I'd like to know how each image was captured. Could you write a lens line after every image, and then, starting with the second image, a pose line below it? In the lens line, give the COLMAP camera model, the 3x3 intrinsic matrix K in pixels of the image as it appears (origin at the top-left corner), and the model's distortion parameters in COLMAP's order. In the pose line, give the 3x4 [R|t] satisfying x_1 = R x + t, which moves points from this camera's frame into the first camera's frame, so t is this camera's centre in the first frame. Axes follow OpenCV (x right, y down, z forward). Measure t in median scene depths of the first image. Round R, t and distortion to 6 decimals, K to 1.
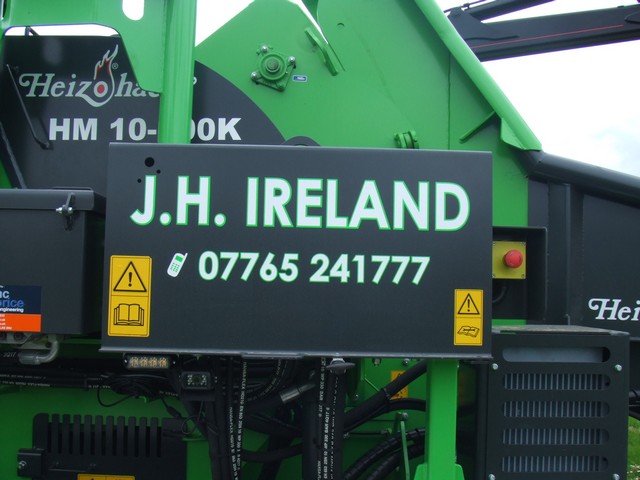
lens RADIAL K [[681.5, 0, 318.1], [0, 681.5, 250.8], [0, 0, 1]] dist [-0.133205, 0.050973]
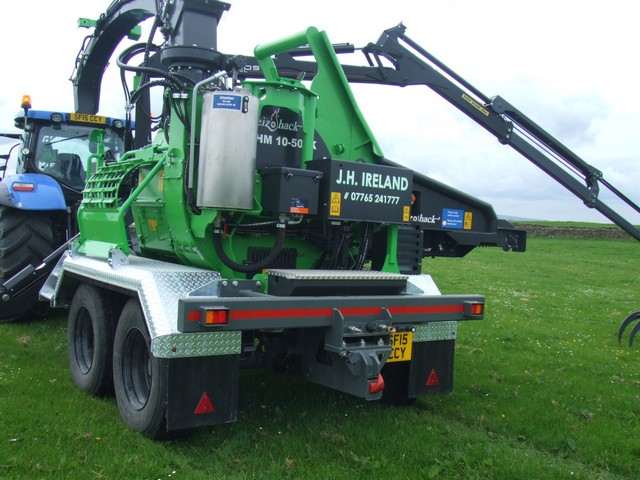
lens RADIAL K [[681.5, 0, 318.1], [0, 681.5, 250.8], [0, 0, 1]] dist [-0.133205, 0.050973]
pose [[0.823218, 0.007191, 0.567680, -2.332057], [-0.072891, 0.992983, 0.093124, -0.013501], [-0.563027, -0.118040, 0.817965, -1.850133]]
